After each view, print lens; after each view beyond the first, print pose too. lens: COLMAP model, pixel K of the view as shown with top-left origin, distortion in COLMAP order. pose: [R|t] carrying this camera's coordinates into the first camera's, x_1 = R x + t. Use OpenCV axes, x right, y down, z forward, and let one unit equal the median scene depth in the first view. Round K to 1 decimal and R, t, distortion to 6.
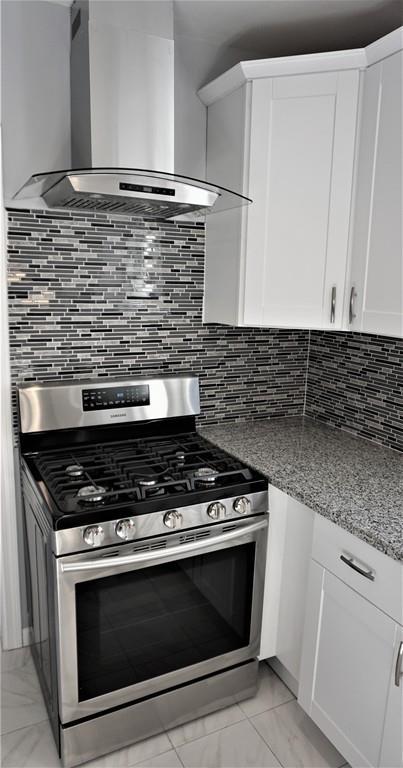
lens RADIAL K [[513.9, 0, 184.6], [0, 513.9, 385.5], [0, 0, 1]] dist [-0.035345, 0.001528]
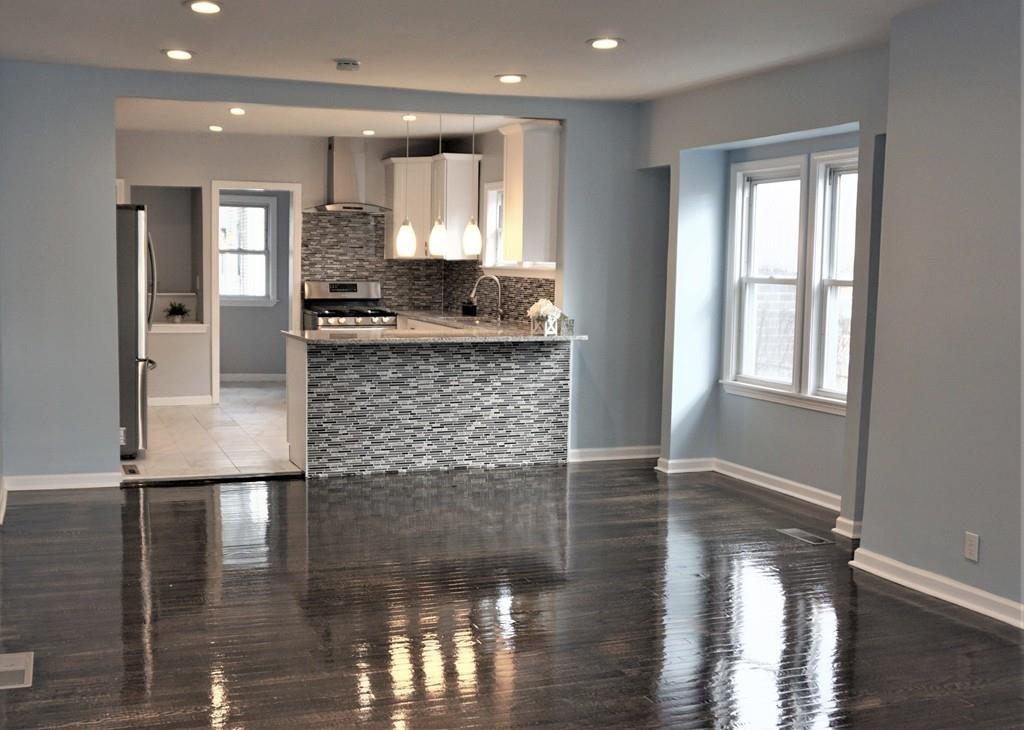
lens RADIAL K [[1200.1, 0, 424.8], [0, 1200.1, 349.7], [0, 0, 1]] dist [-0.017565, -0.023500]
pose [[0.991454, 0.003418, -0.130413, 0.952725], [-0.018624, 0.993126, -0.115558, 0.925862], [0.129121, 0.116999, 0.984702, -4.325200]]
